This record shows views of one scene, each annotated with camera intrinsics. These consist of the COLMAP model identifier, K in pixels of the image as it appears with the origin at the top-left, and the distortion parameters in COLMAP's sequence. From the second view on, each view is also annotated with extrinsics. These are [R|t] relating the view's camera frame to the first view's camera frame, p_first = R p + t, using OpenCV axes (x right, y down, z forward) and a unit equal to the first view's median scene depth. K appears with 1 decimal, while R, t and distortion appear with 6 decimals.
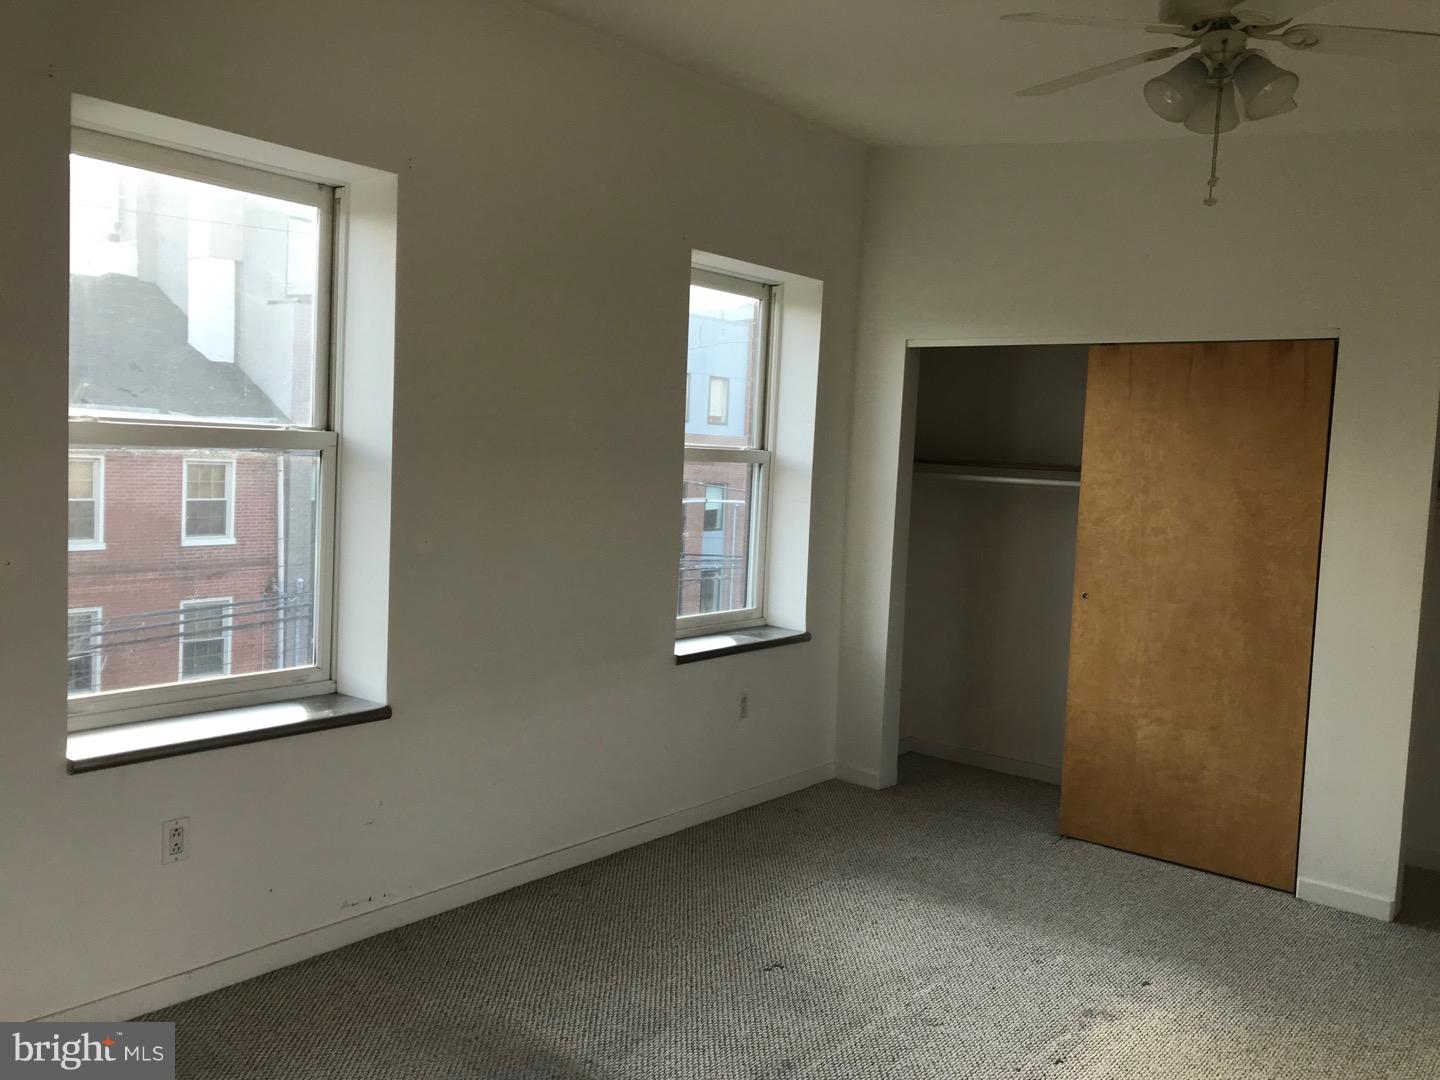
lens RADIAL K [[1182.3, 0, 720.0], [0, 1182.3, 540.0], [0, 0, 1]] dist [0.001673, -0.002076]
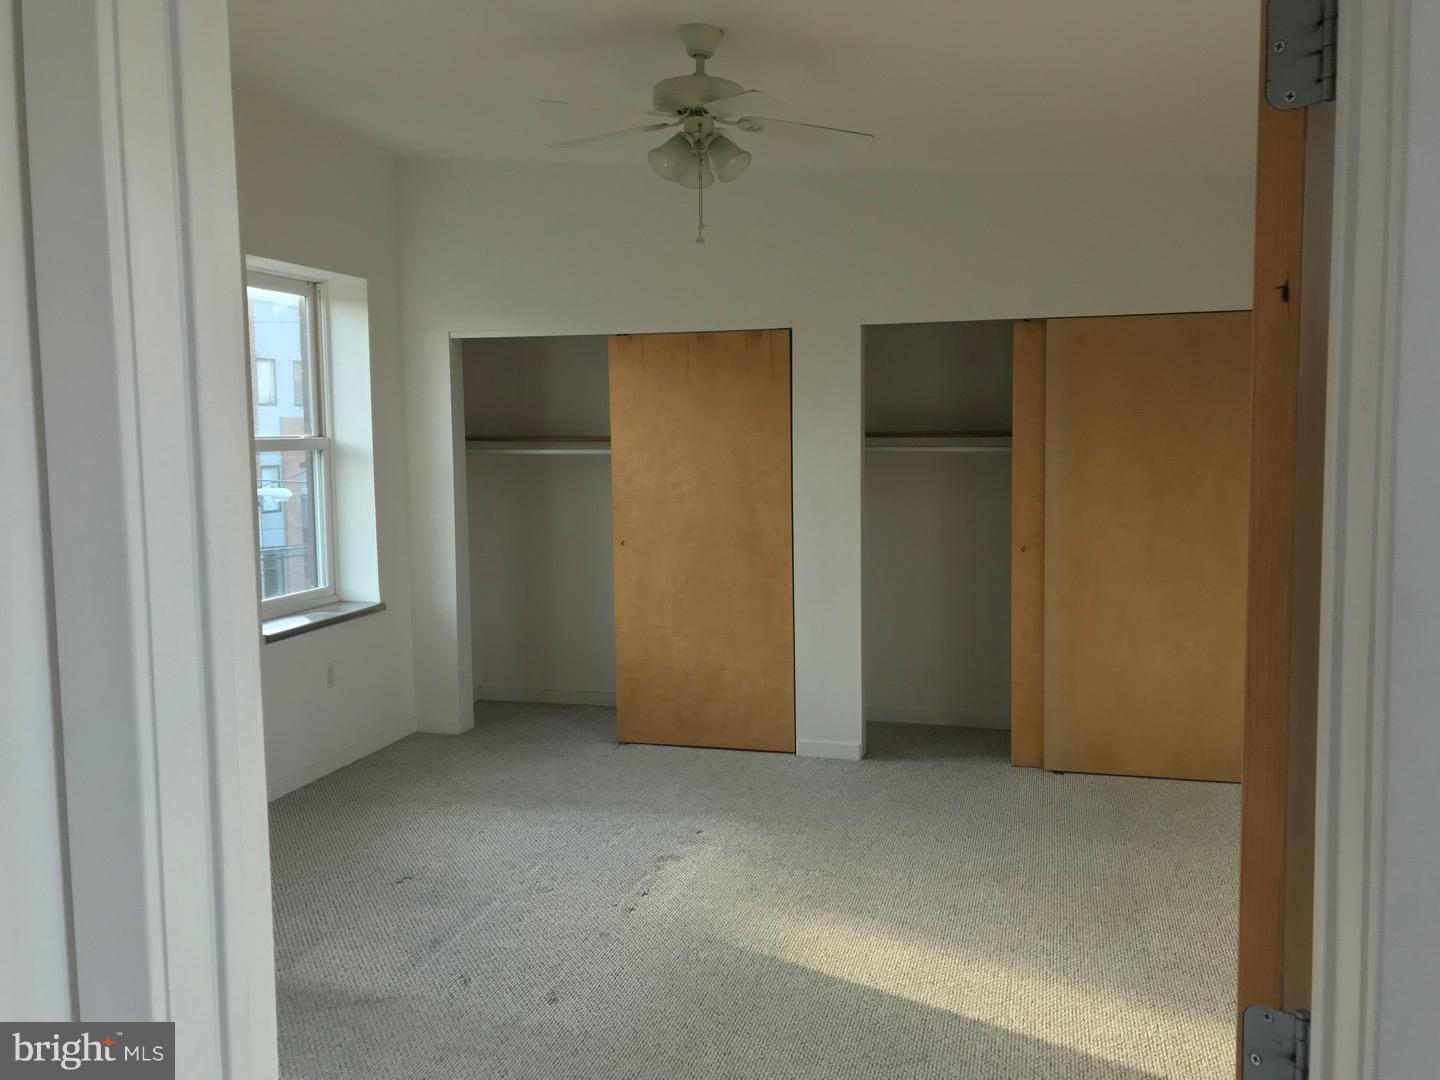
lens RADIAL K [[1182.3, 0, 720.0], [0, 1182.3, 540.0], [0, 0, 1]] dist [0.001673, -0.002076]
pose [[0.915249, -0.090124, 0.392679, -0.078815], [0.081930, 0.995928, 0.037615, 0.006952], [-0.394470, -0.002255, 0.918906, -0.159513]]
